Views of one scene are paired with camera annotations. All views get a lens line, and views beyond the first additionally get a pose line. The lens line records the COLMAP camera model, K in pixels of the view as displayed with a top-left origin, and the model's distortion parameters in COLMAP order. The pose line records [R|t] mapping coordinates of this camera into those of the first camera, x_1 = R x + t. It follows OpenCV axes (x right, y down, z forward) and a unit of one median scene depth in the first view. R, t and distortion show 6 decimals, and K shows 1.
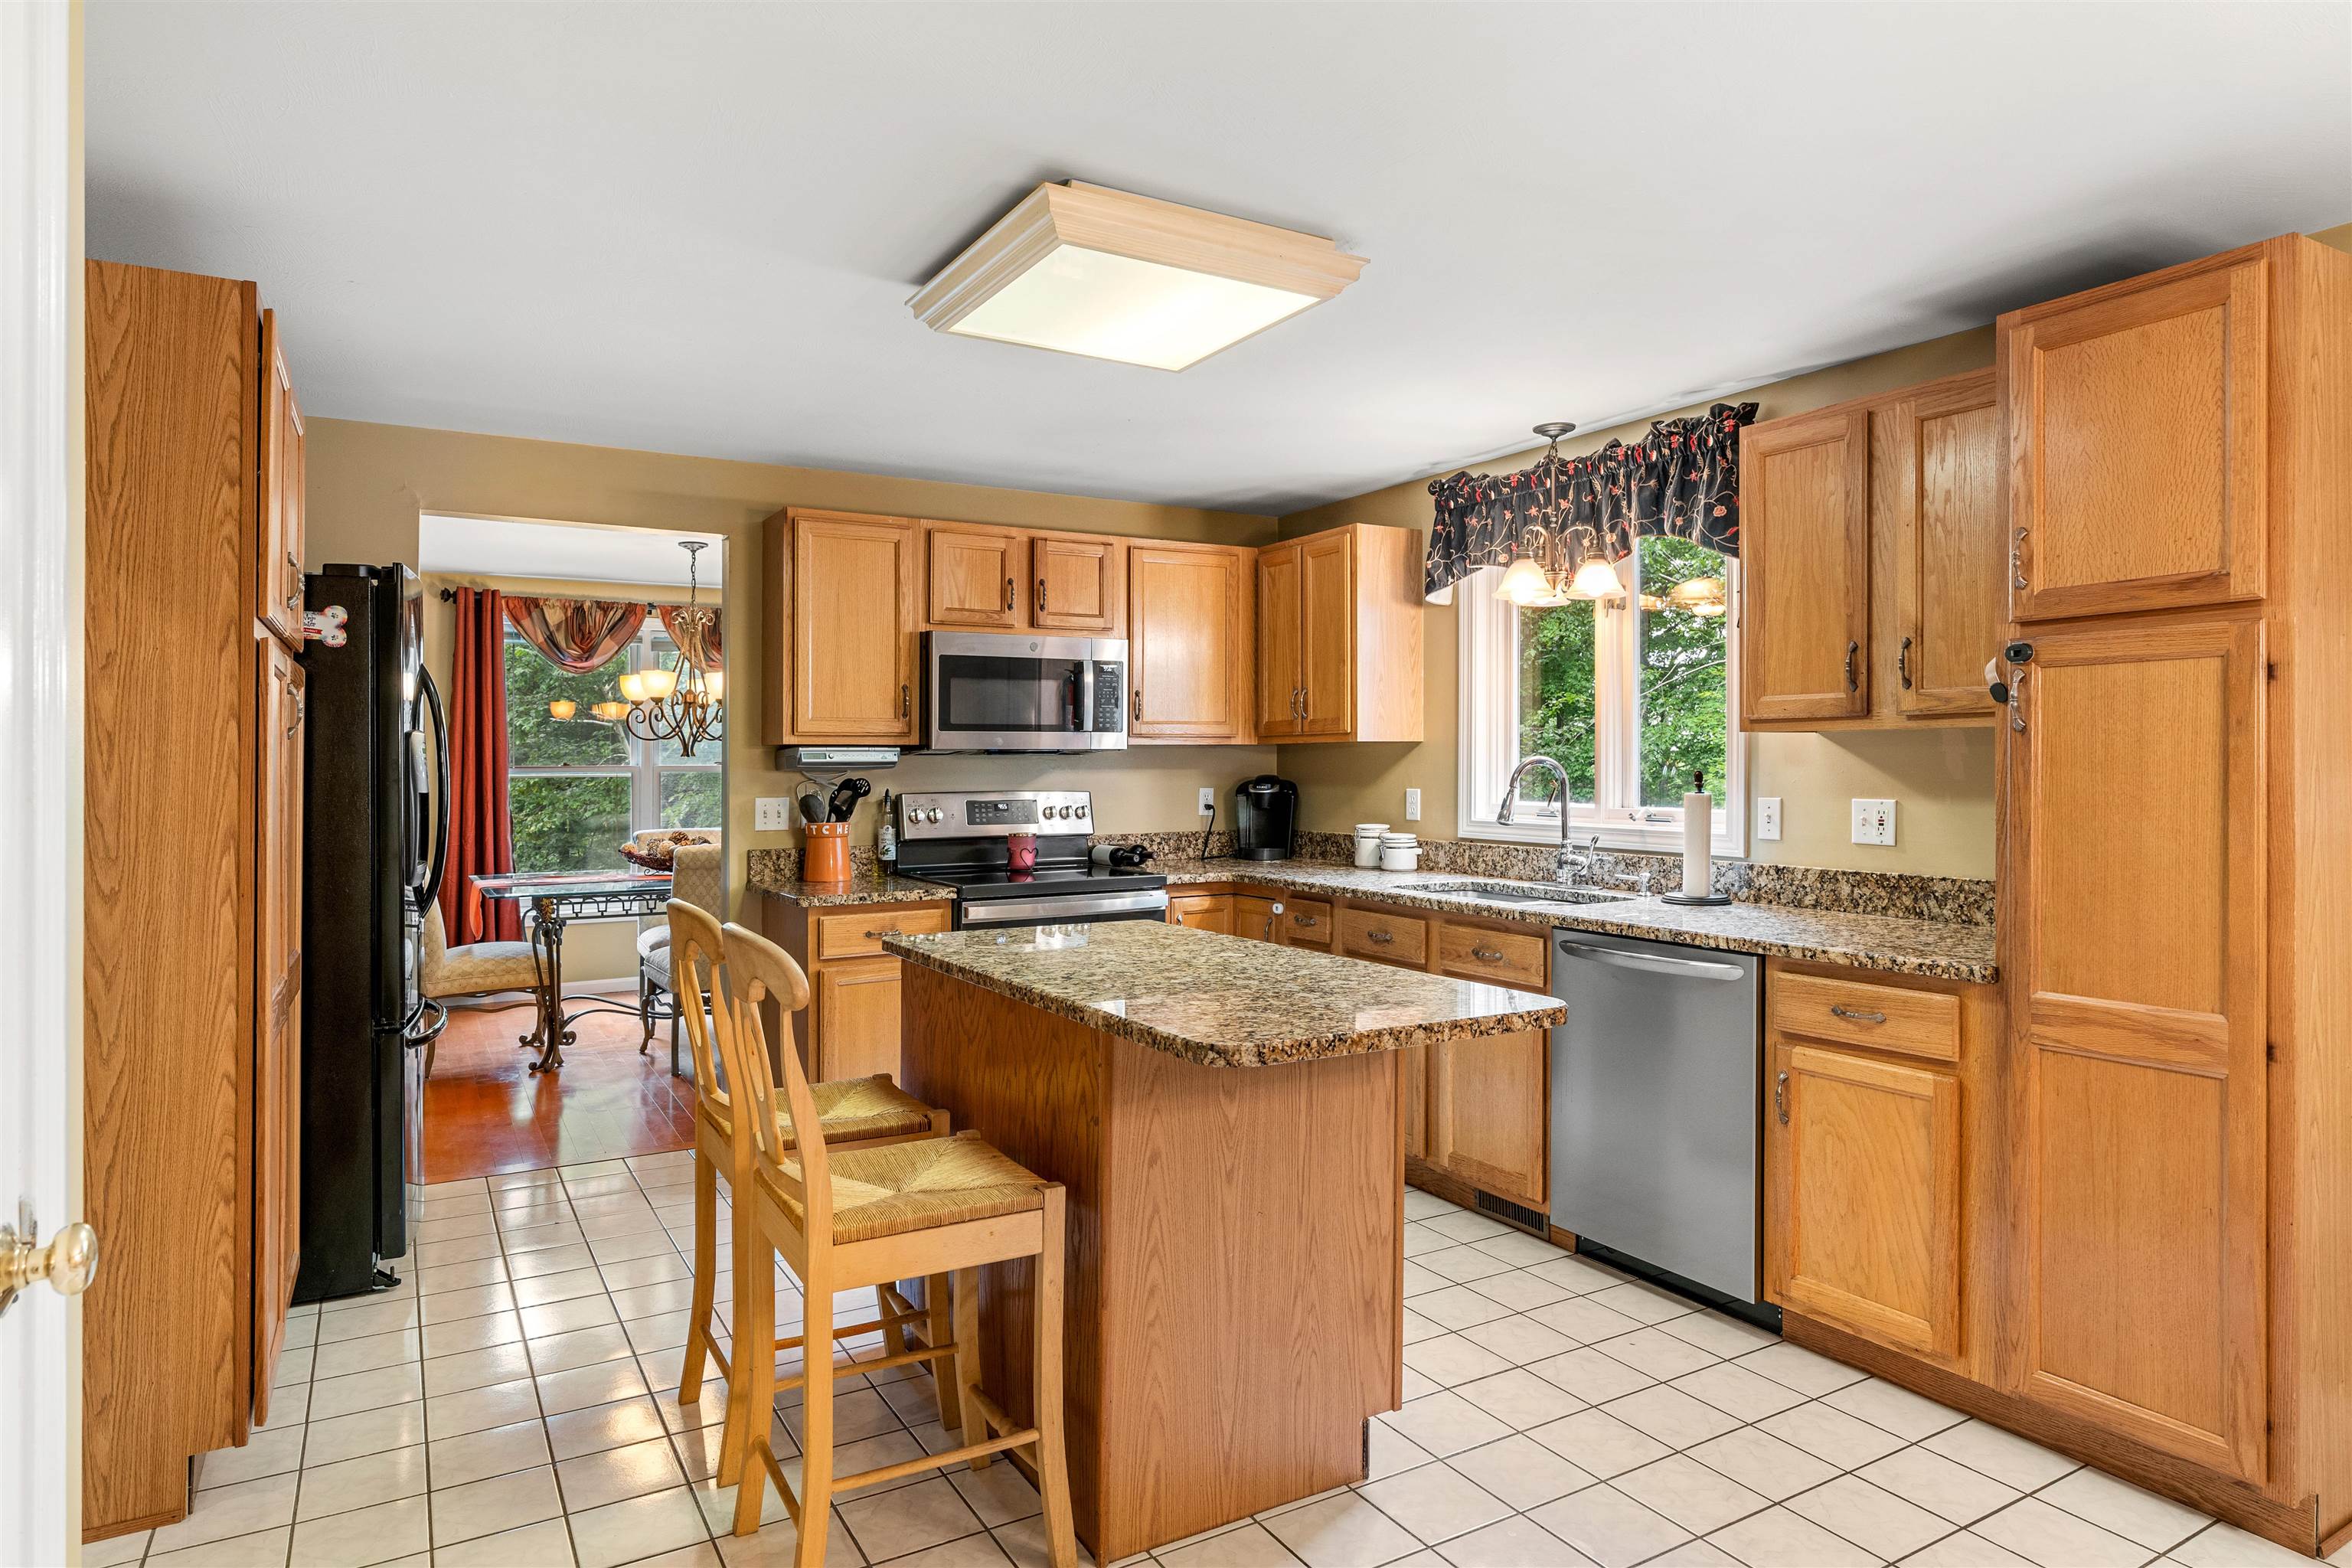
lens RADIAL K [[1366.4, 0, 1186.2], [0, 1366.4, 769.1], [0, 0, 1]] dist [-0.032509, 0.000399]
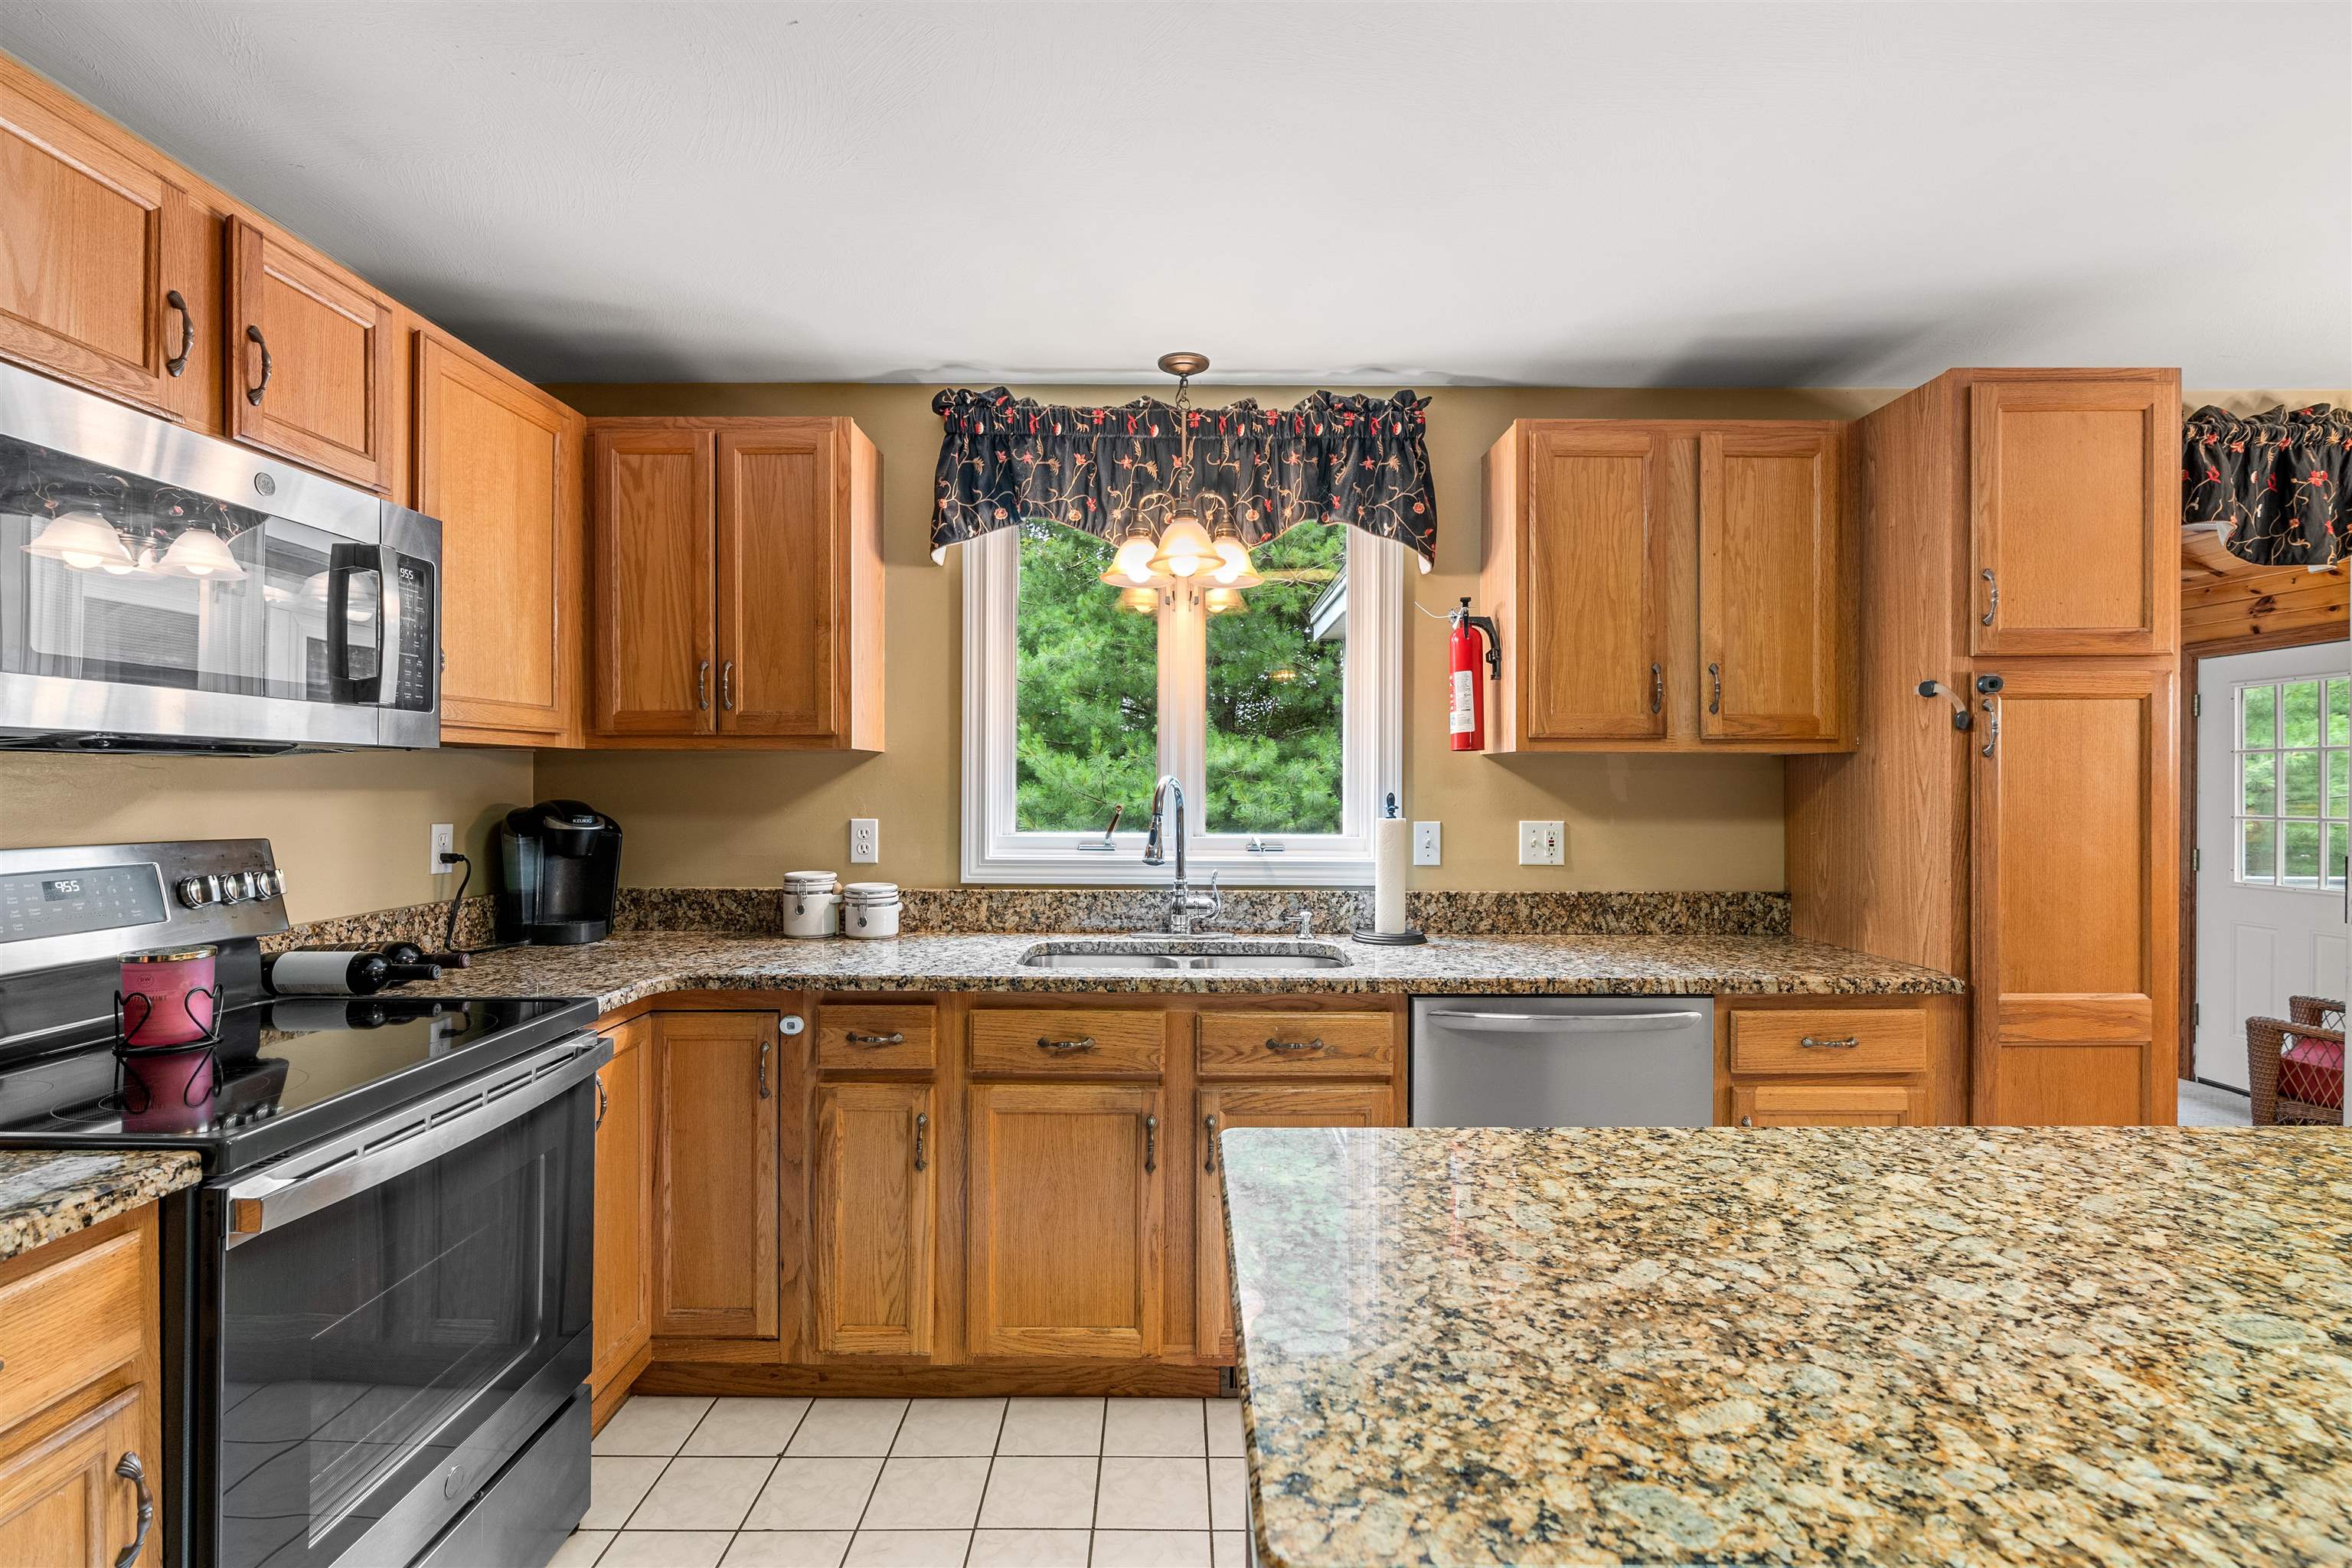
lens RADIAL K [[1091.7, 0, 1176.0], [0, 1091.7, 784.0], [0, 0, 1]] dist [-0.004413, 0.000025]
pose [[0.502802, 0.006015, 0.864381, -0.306276], [-0.000821, 0.999979, -0.006481, 0.000277], [-0.864401, 0.002549, 0.502796, 0.736682]]
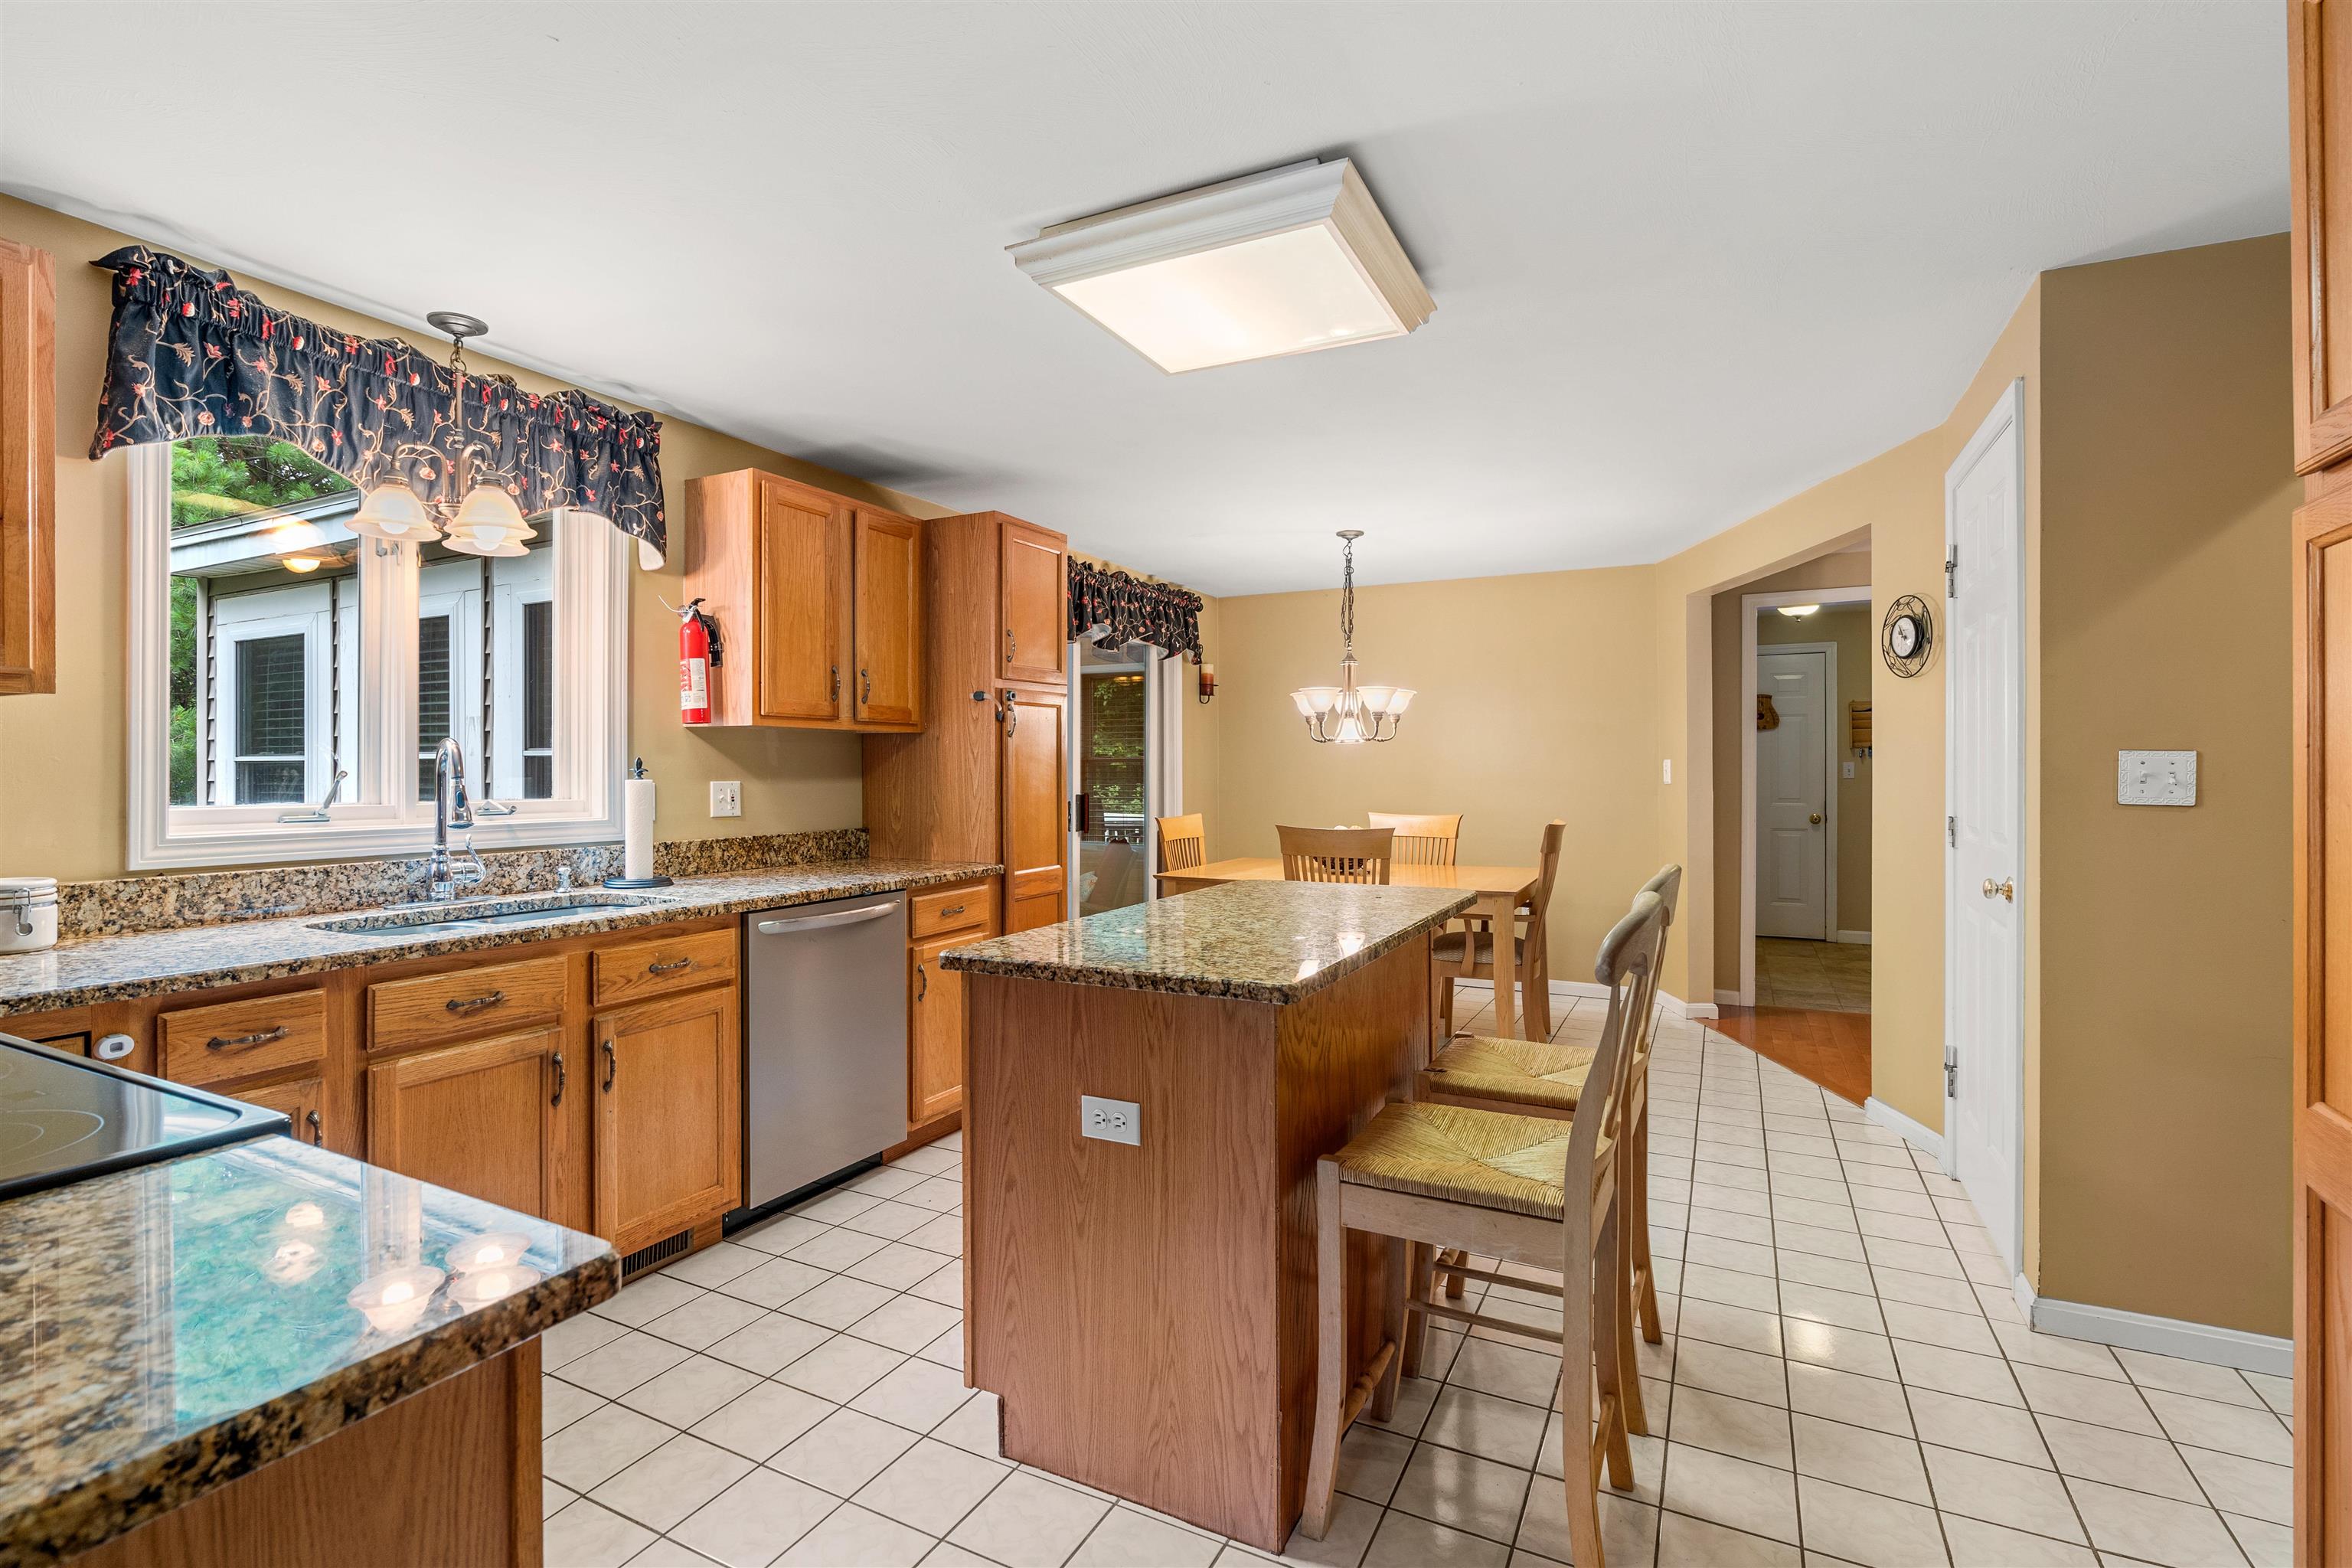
lens RADIAL K [[1079.3, 0, 1177.7], [0, 1079.3, 758.1], [0, 0, 1]] dist [-0.001760, -0.000236]
pose [[-0.540604, 0.010773, 0.841208, -0.518826], [0.005977, 0.999942, -0.008965, 0.010984], [-0.841256, 0.000182, -0.540637, 1.064908]]
